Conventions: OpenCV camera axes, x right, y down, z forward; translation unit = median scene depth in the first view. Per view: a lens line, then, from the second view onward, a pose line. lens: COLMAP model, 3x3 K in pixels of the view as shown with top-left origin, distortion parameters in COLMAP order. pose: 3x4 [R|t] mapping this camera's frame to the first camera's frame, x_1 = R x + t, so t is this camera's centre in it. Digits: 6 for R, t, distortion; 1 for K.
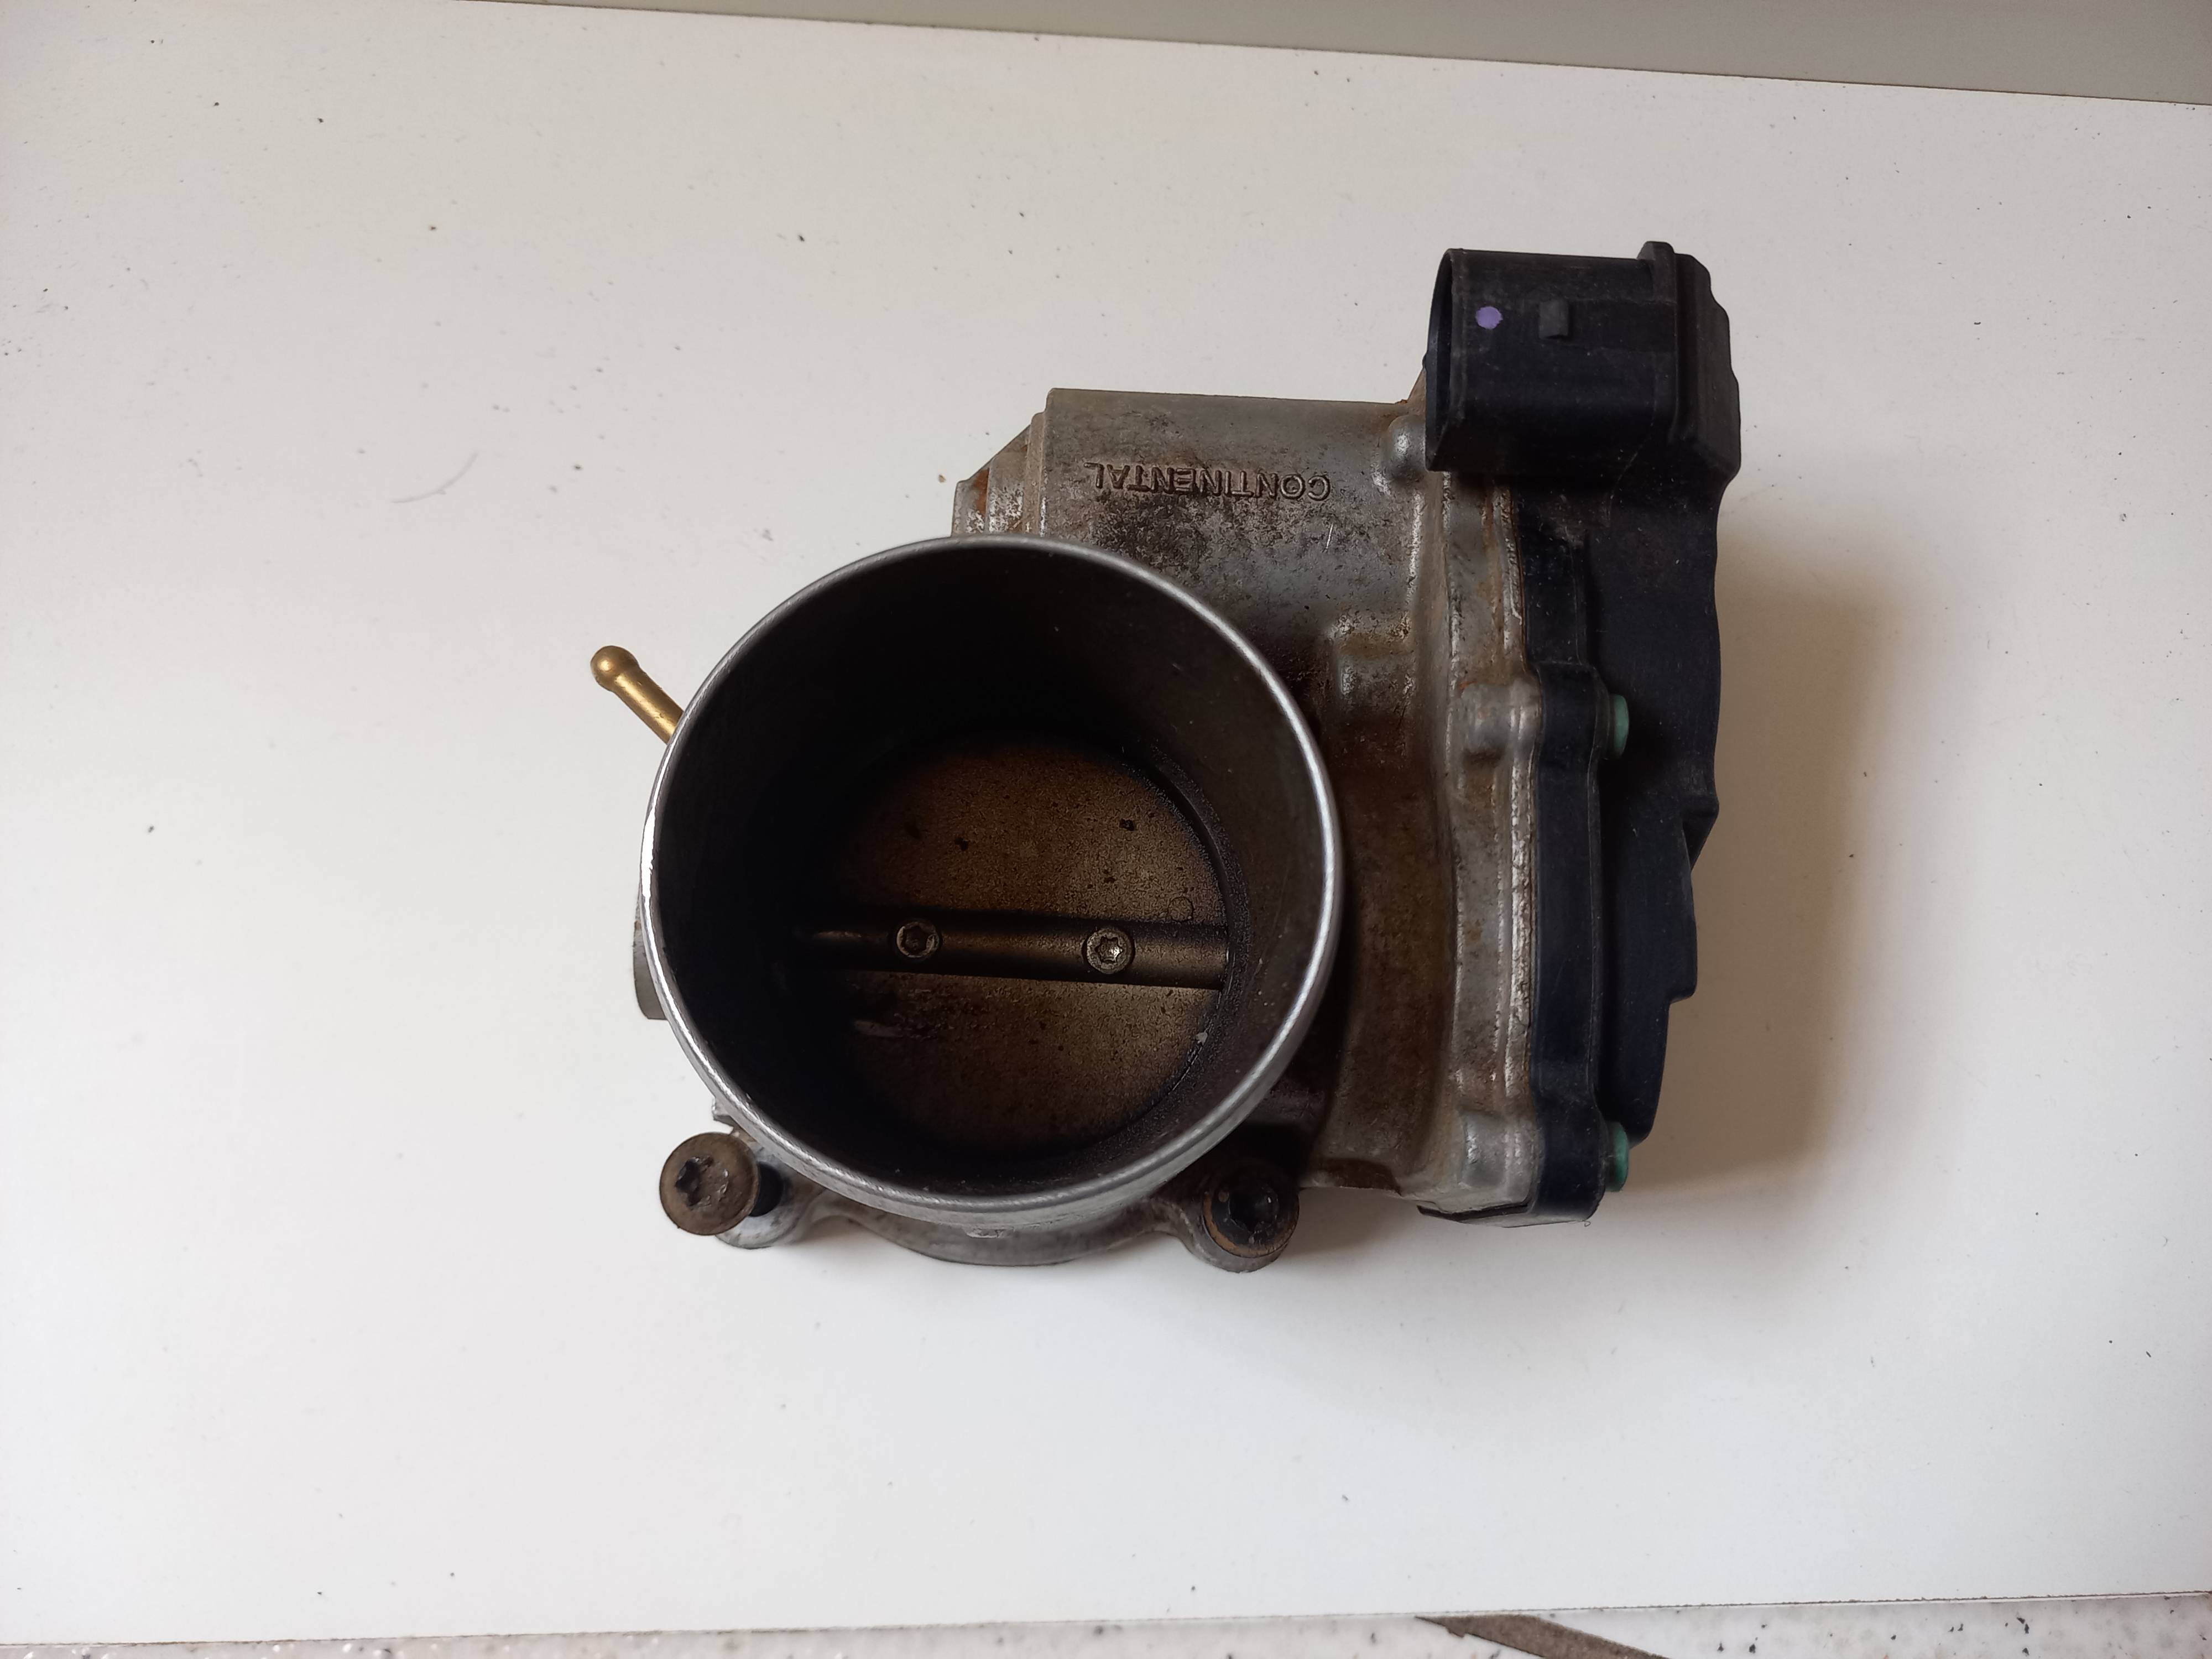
lens RADIAL K [[1631.2, 0, 1116.9], [0, 1631.2, 836.9], [0, 0, 1]] dist [-0.000993, -0.169100]
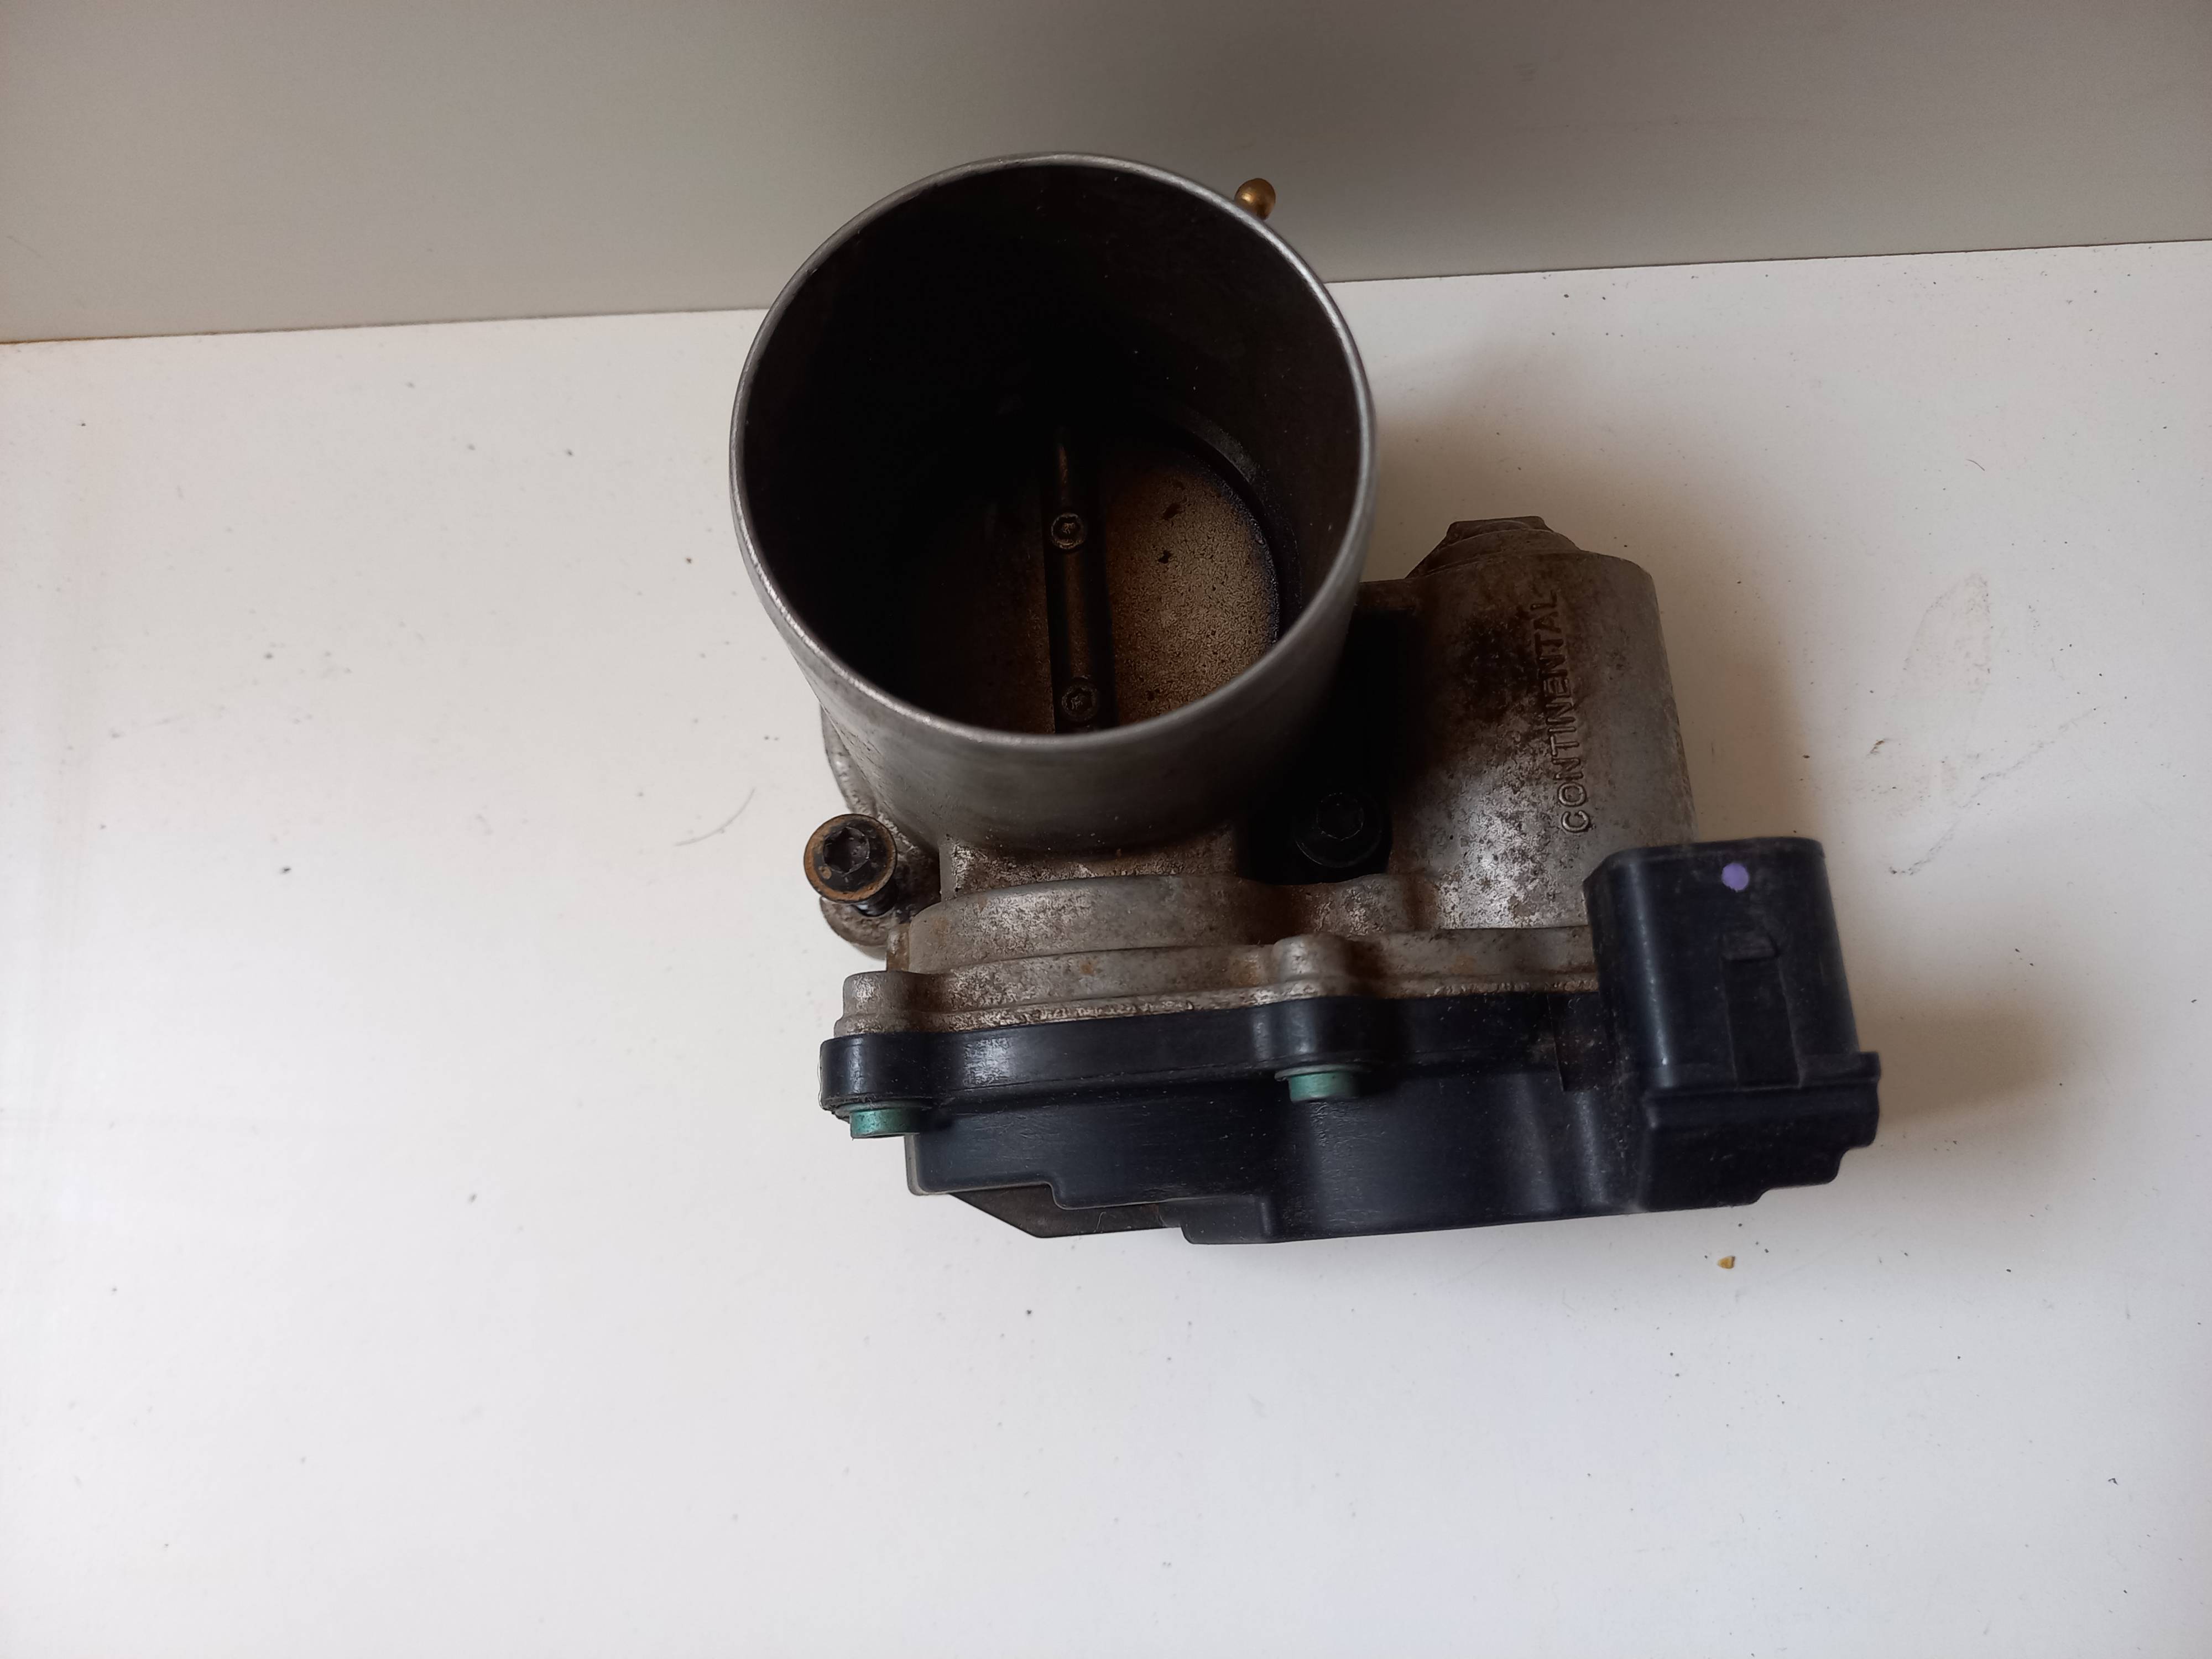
lens RADIAL K [[1631.2, 0, 1116.9], [0, 1631.2, 836.9], [0, 0, 1]] dist [-0.000993, -0.169100]
pose [[0.121070, 0.958444, -0.258314, 0.346871], [-0.959530, 0.179653, 0.216858, -0.162328], [0.254254, 0.221605, 0.941406, 0.038399]]
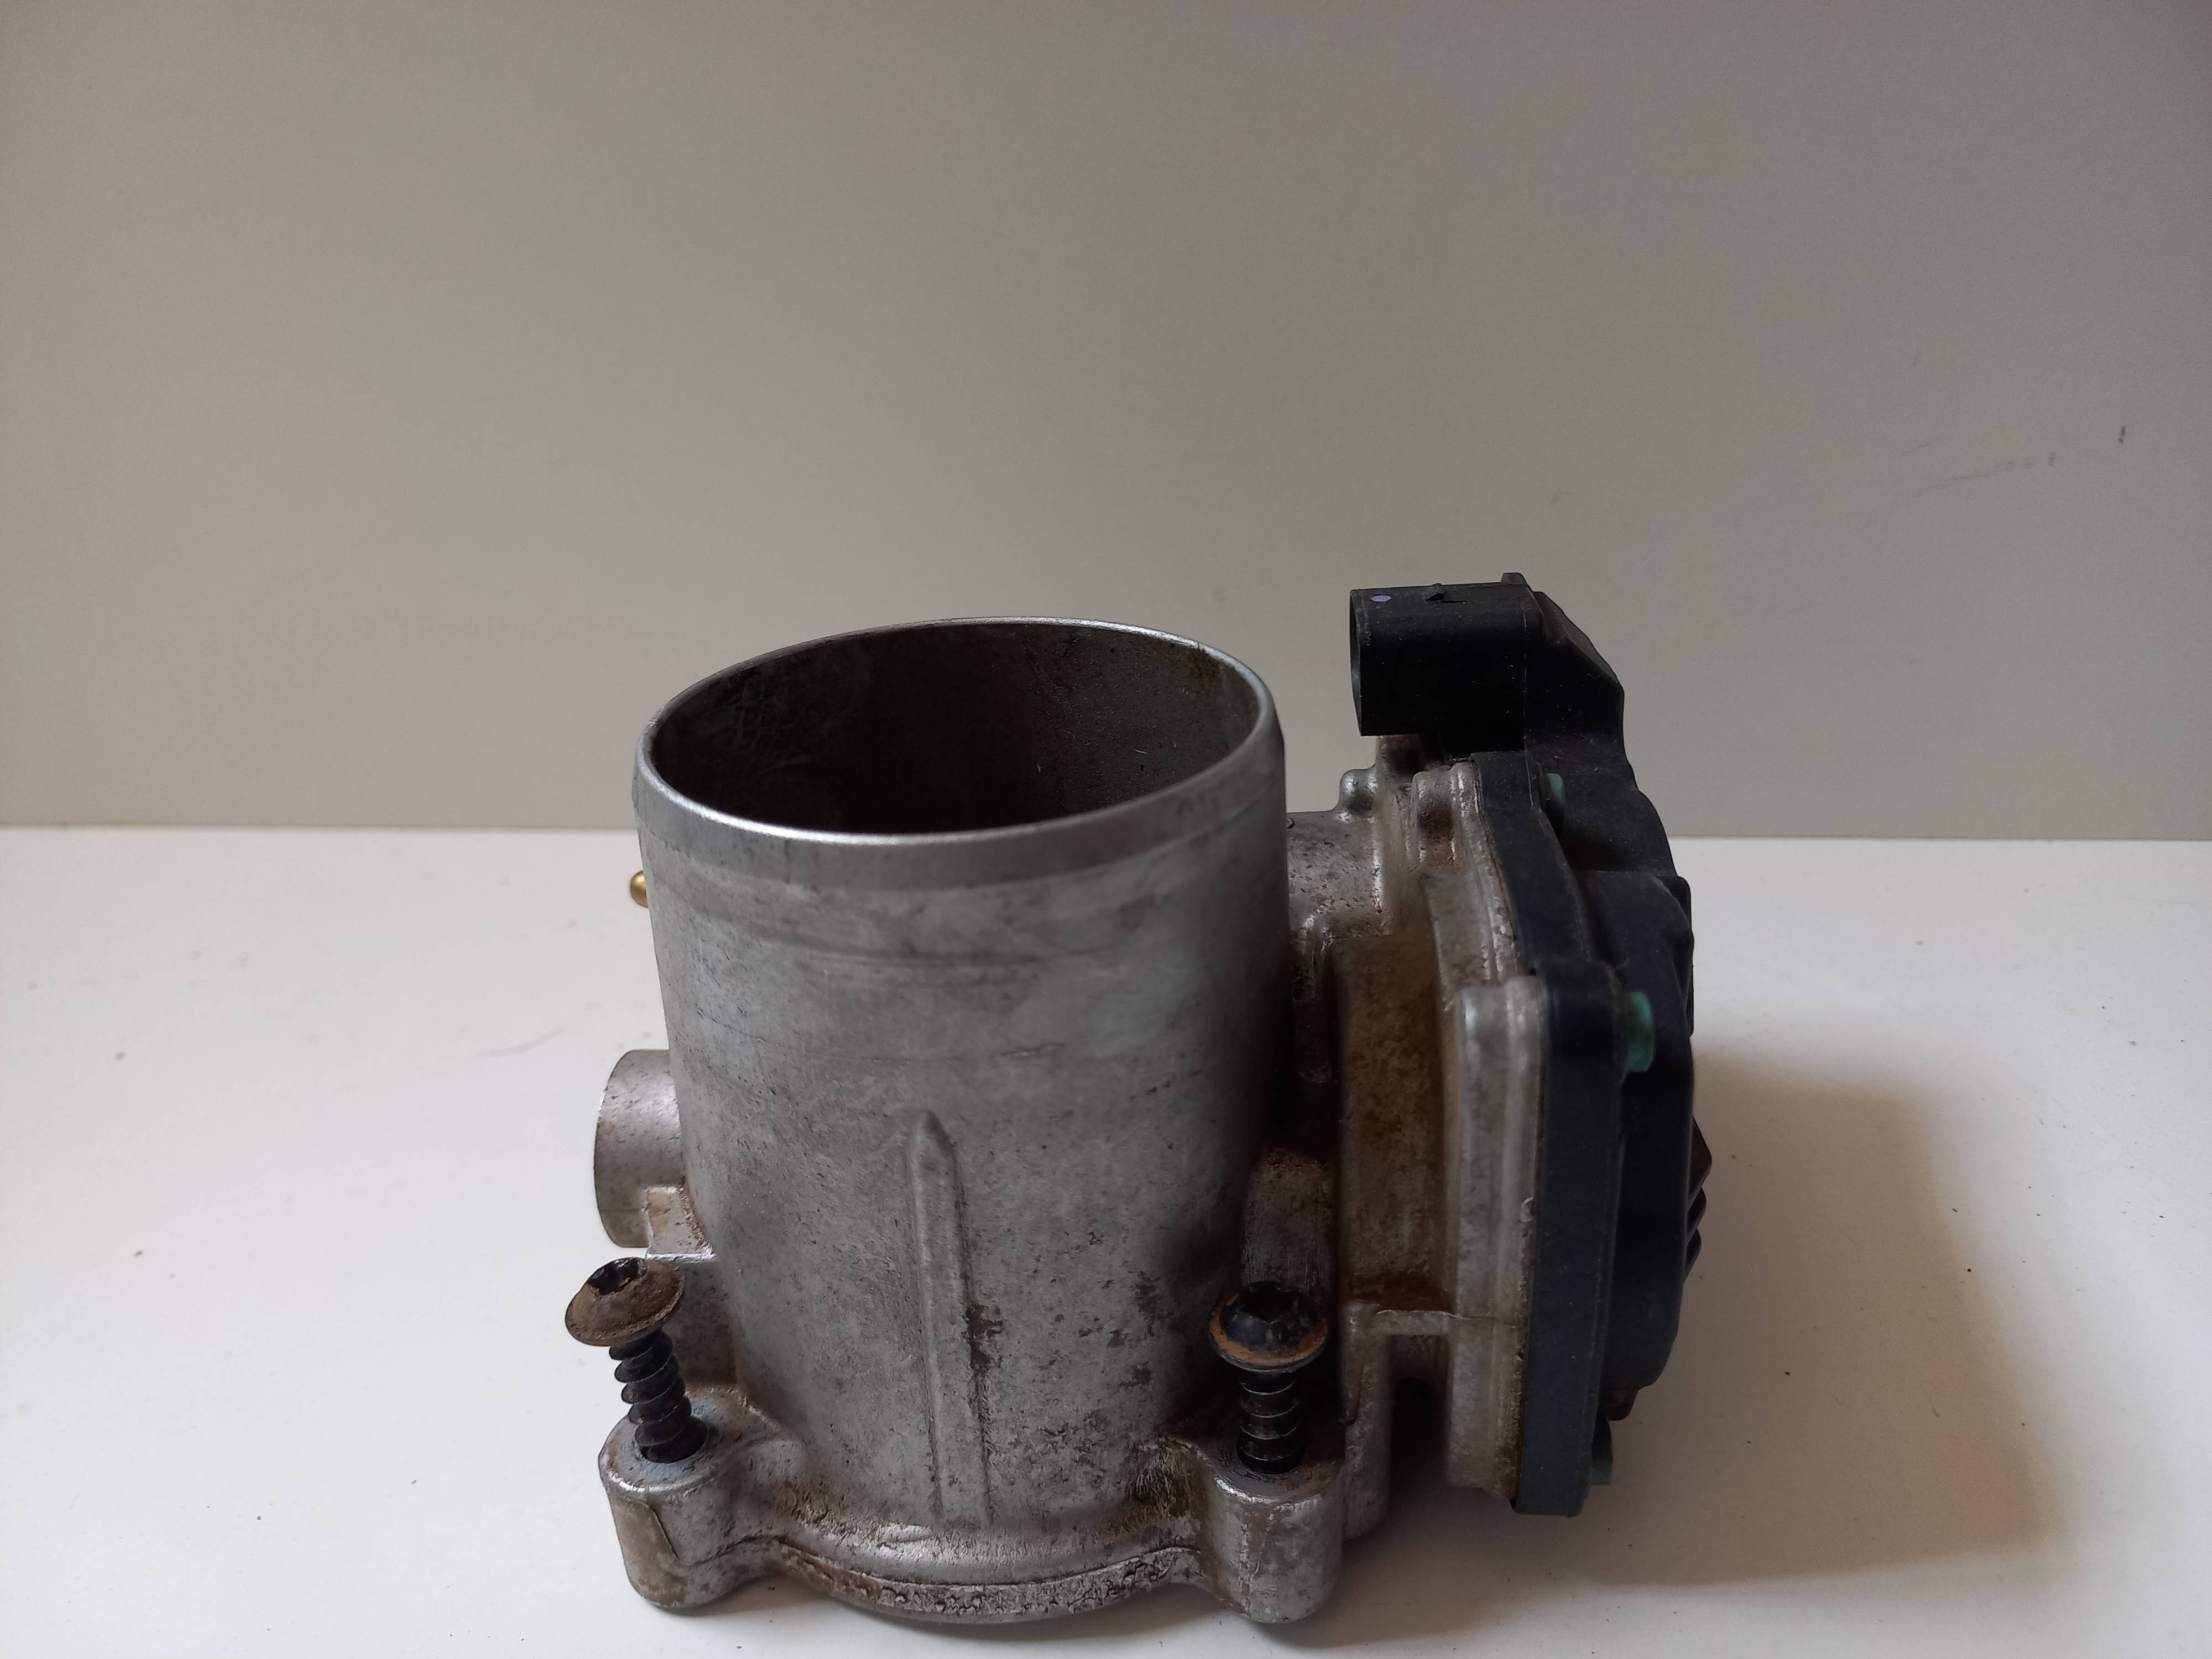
lens RADIAL K [[1606.9, 0, 1116.4], [0, 1606.9, 826.8], [0, 0, 1]] dist [-0.006144, -0.005380]
pose [[0.997176, -0.062864, -0.041095, 0.052434], [0.008416, 0.637252, -0.770610, 0.657234], [0.074632, 0.768087, 0.635981, 0.277955]]
